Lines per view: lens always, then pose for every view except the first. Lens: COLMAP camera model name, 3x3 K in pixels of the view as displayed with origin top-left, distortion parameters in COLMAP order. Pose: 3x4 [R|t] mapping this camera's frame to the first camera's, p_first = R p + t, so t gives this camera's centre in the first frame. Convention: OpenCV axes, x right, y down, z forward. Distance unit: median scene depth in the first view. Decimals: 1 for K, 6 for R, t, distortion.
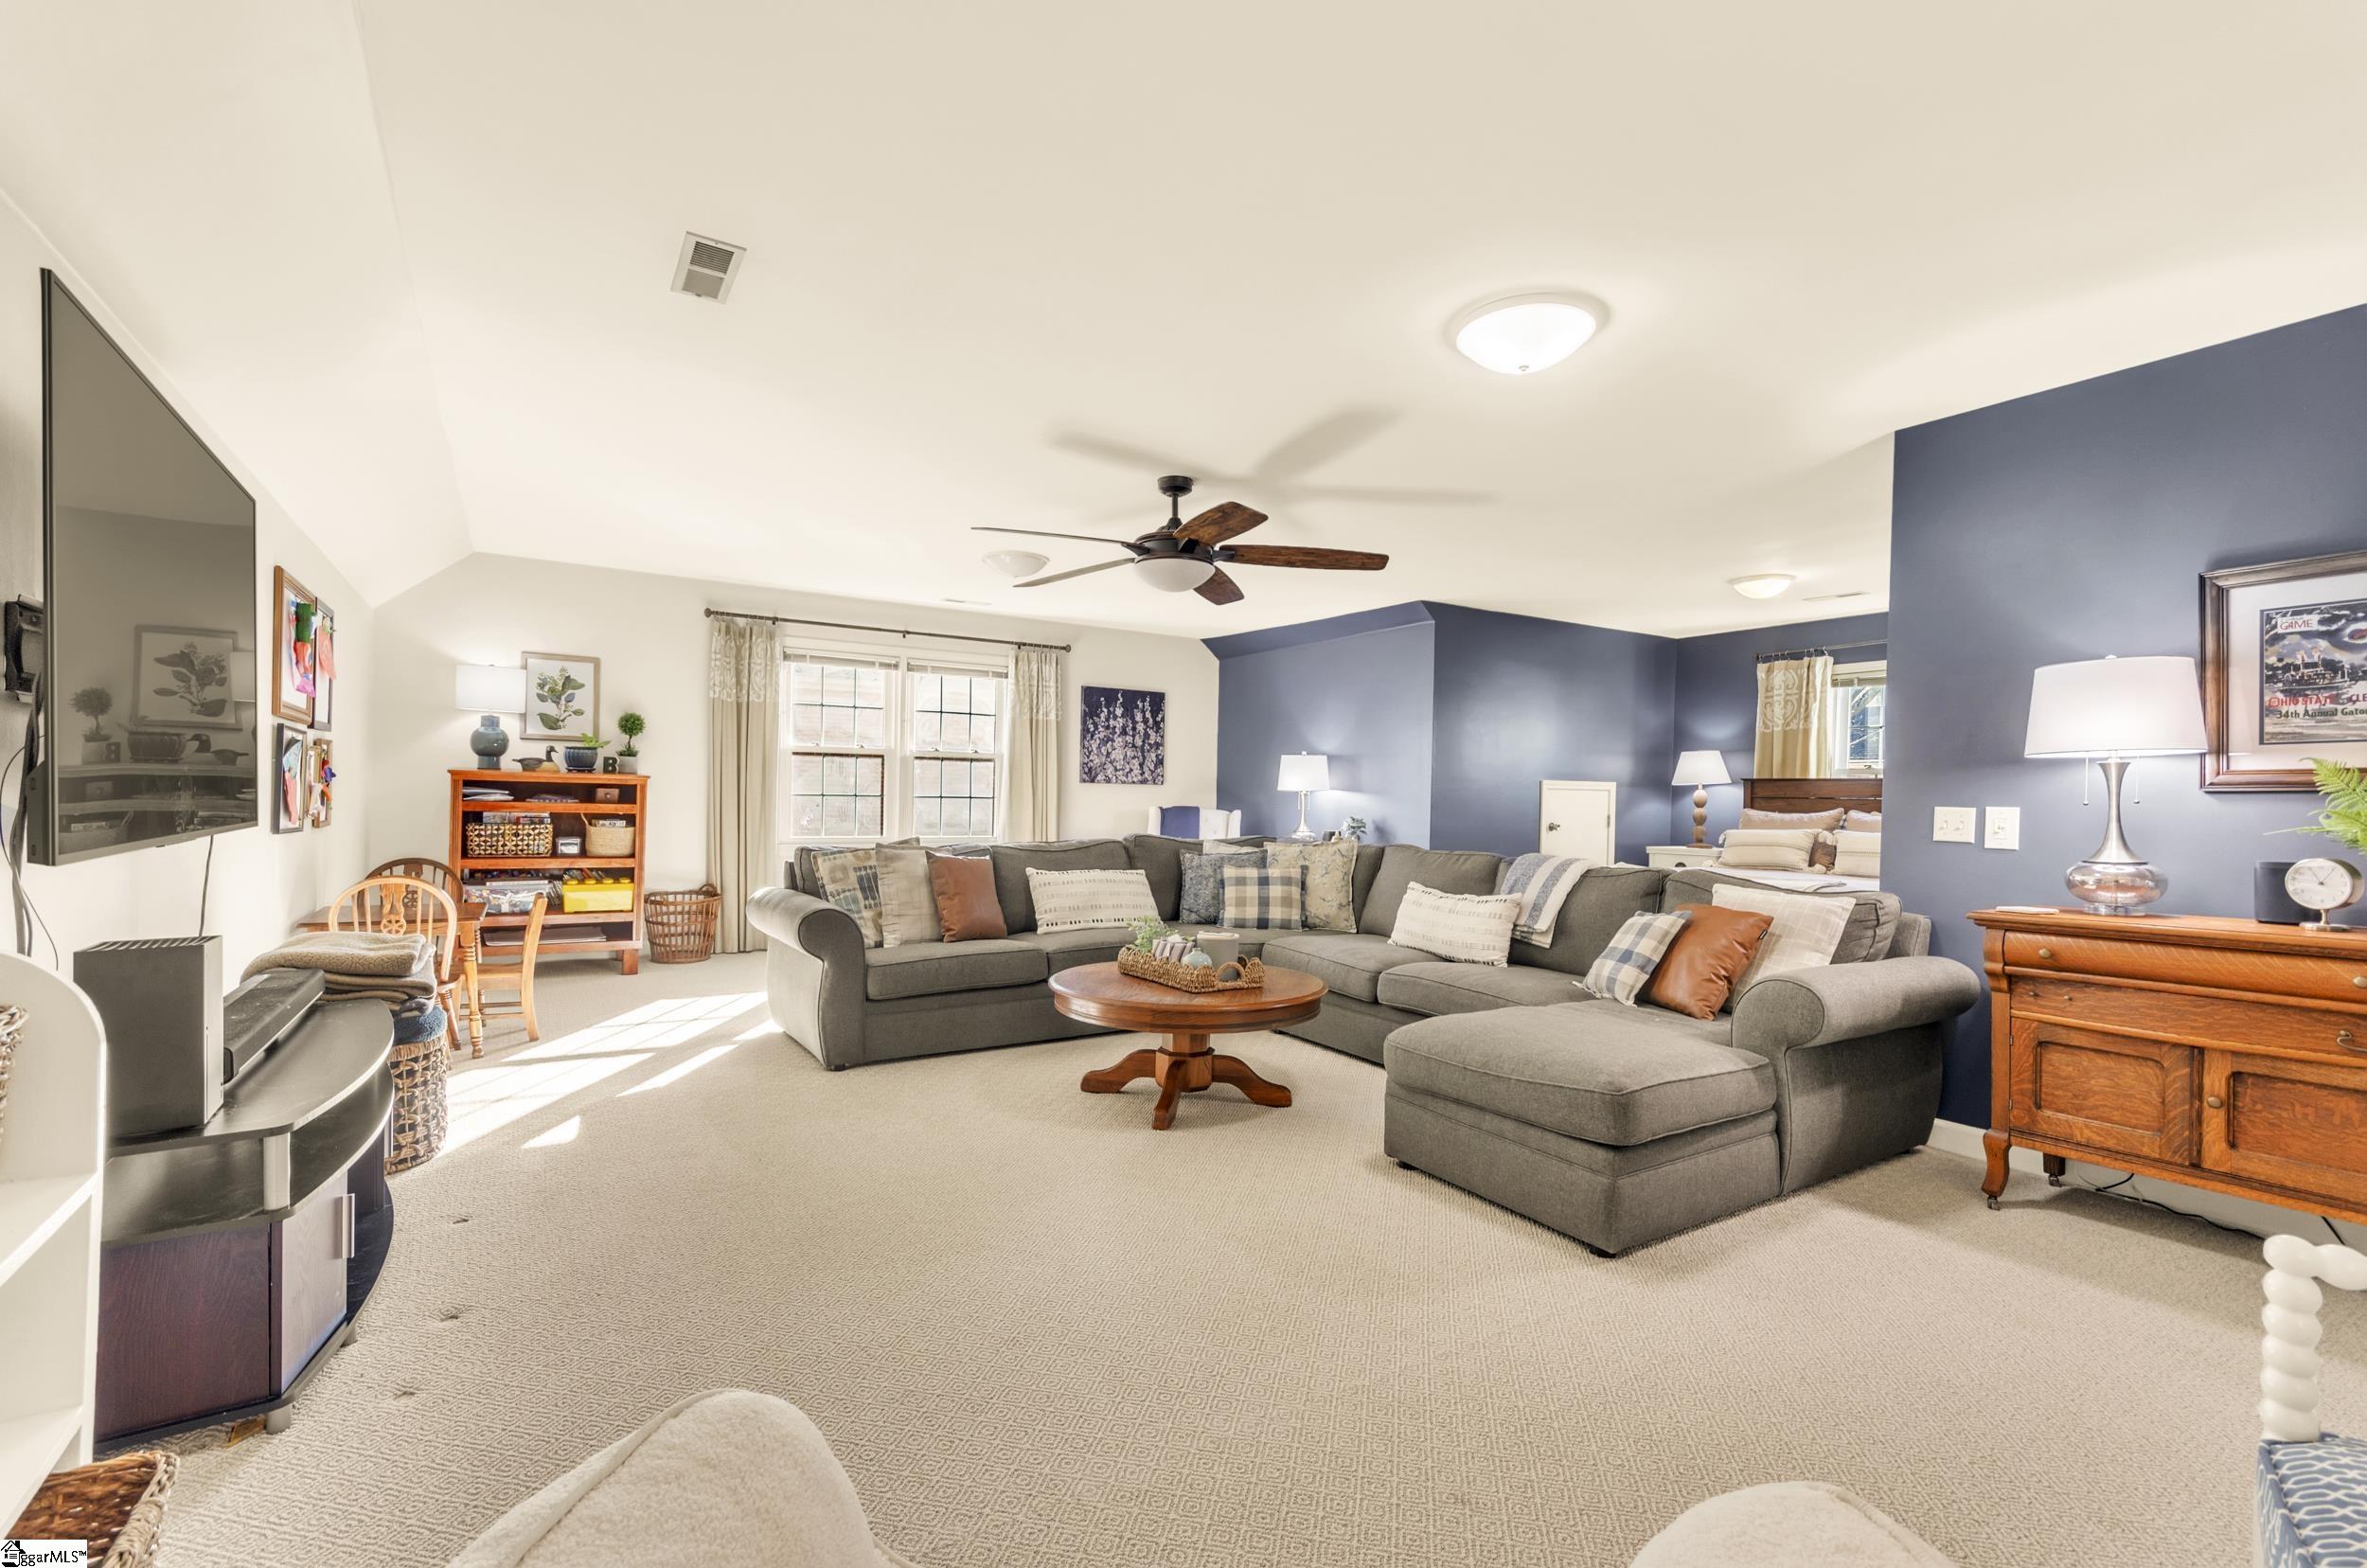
lens RADIAL K [[1039.4, 0, 1199.5], [0, 1039.4, 797.8], [0, 0, 1]] dist [0.004007, 0.000853]
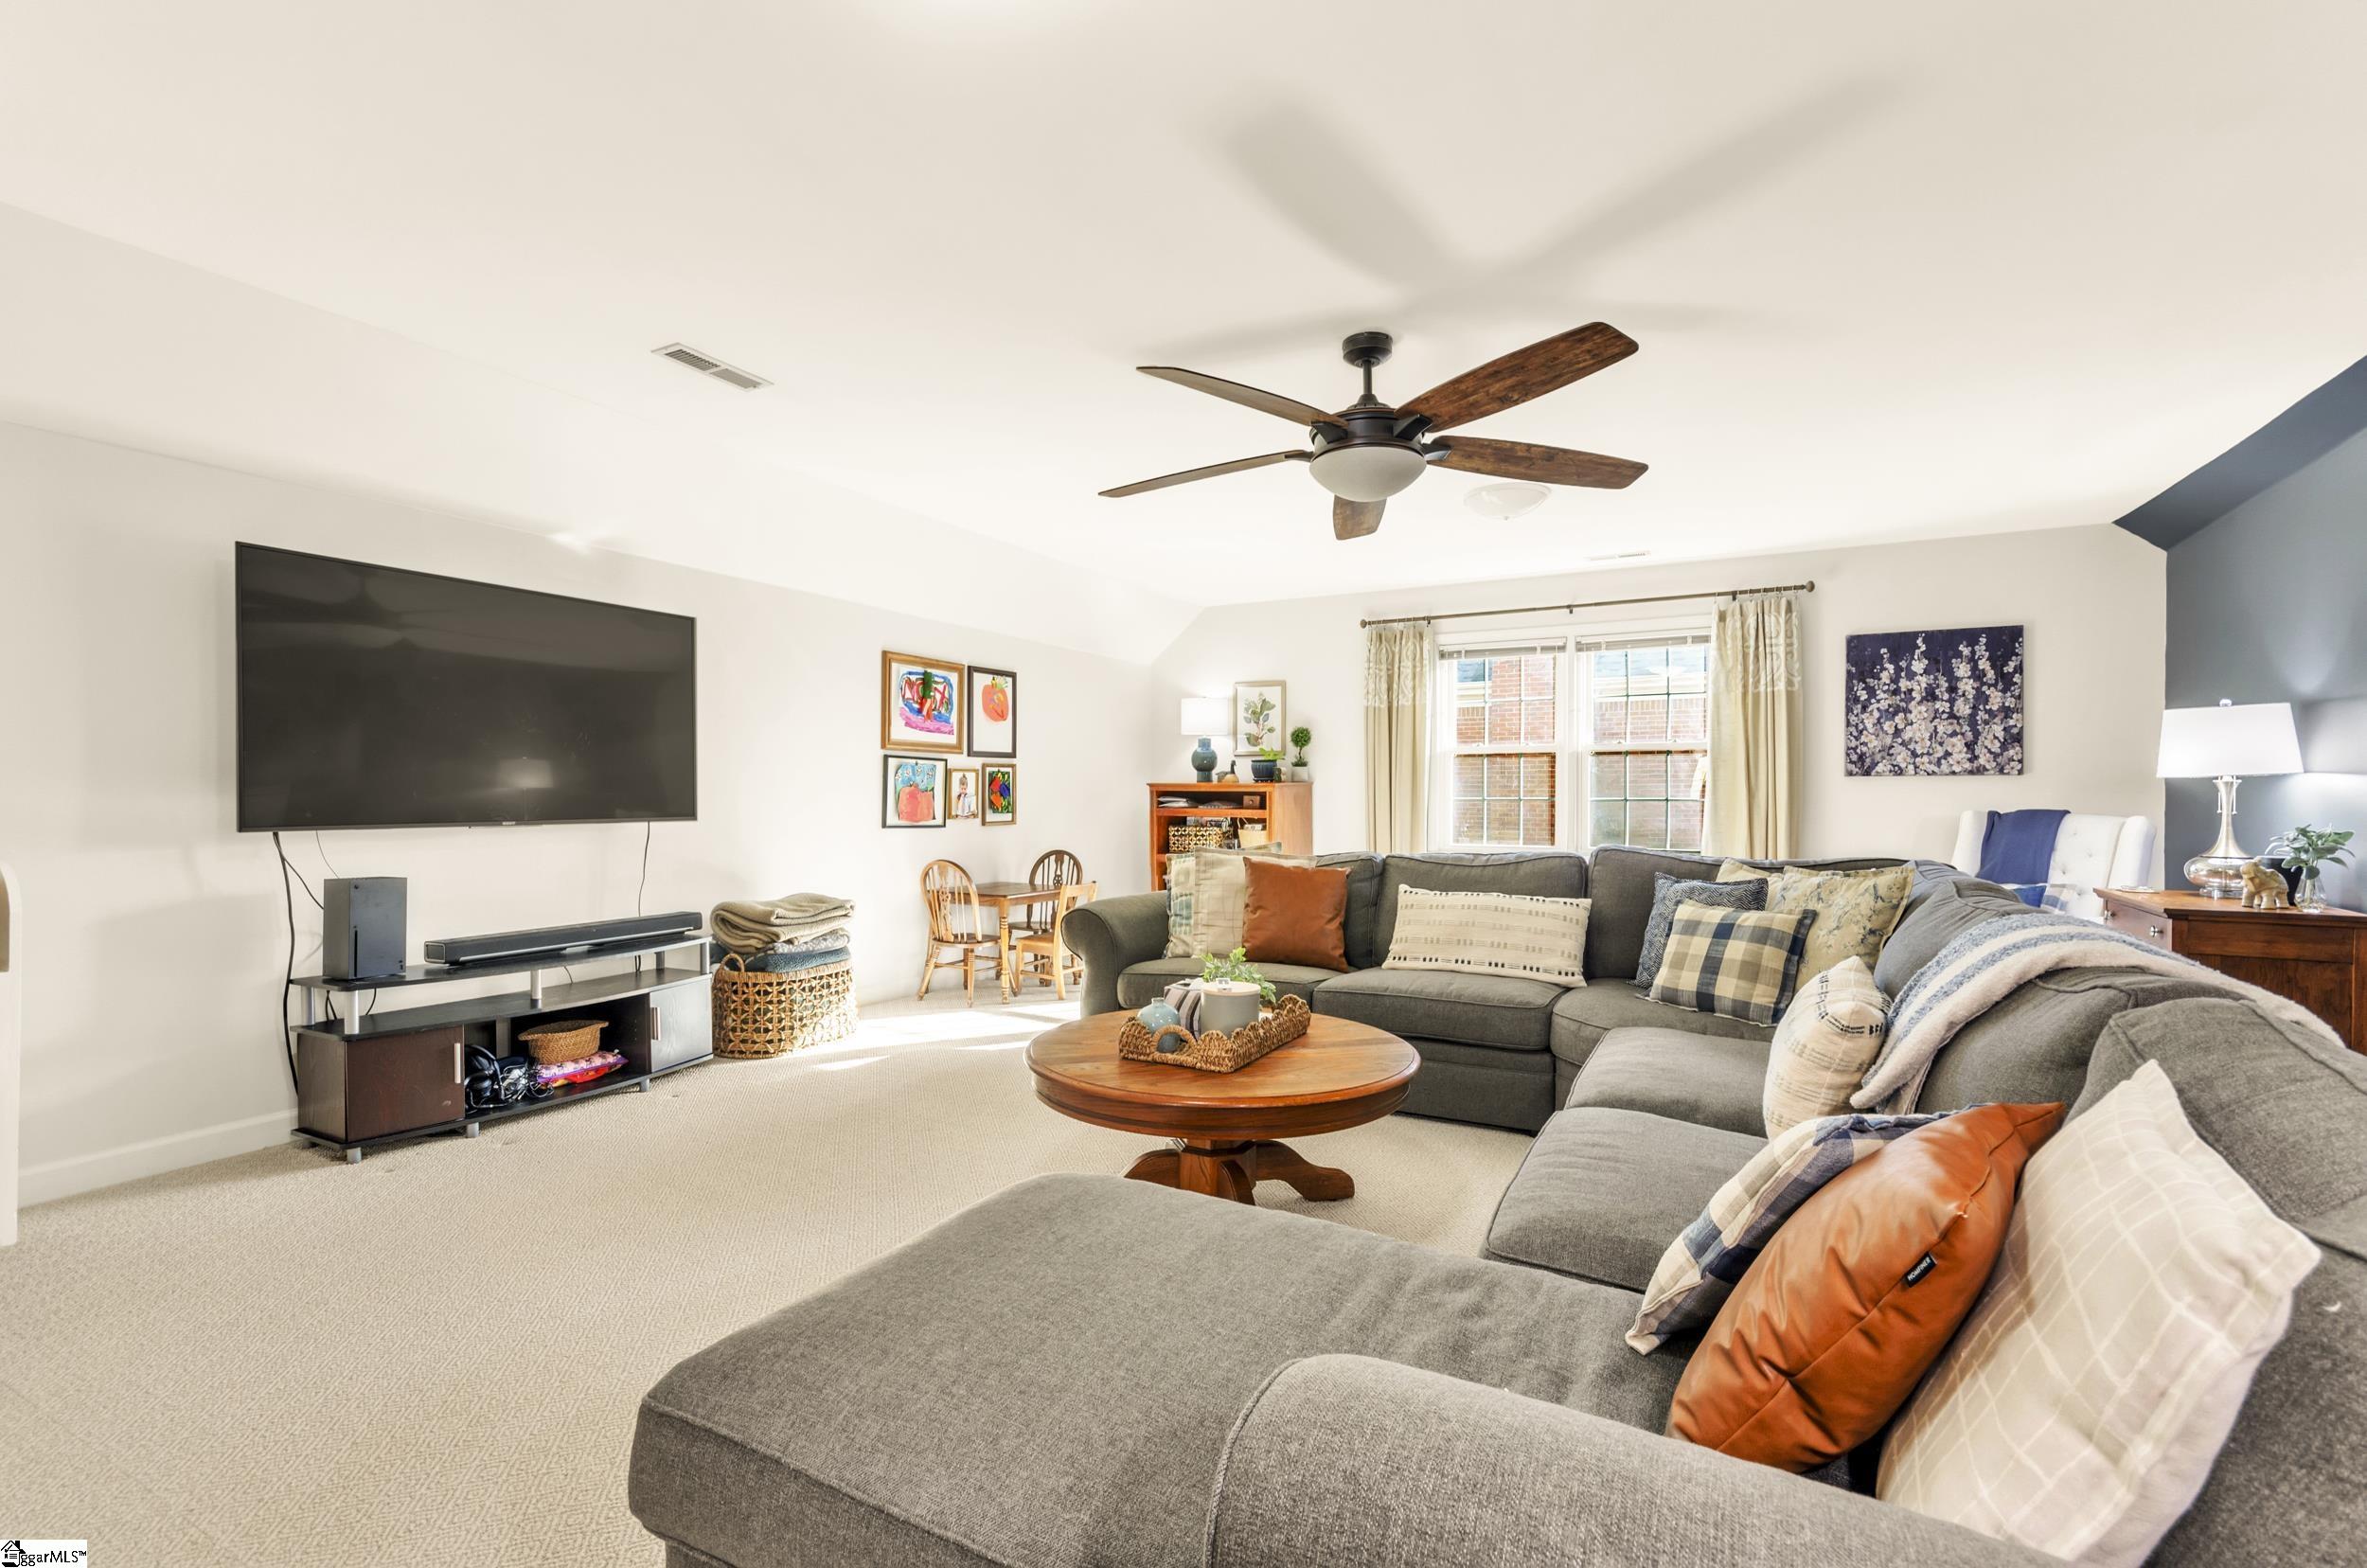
lens RADIAL K [[1039.4, 0, 1193.6], [0, 1039.4, 778.2], [0, 0, 1]] dist [0.004007, 0.000853]
pose [[0.482250, -0.034224, -0.875365, 0.293181], [0.005546, 0.999336, -0.036016, 0.009193], [0.876016, 0.012514, 0.482119, 0.307702]]
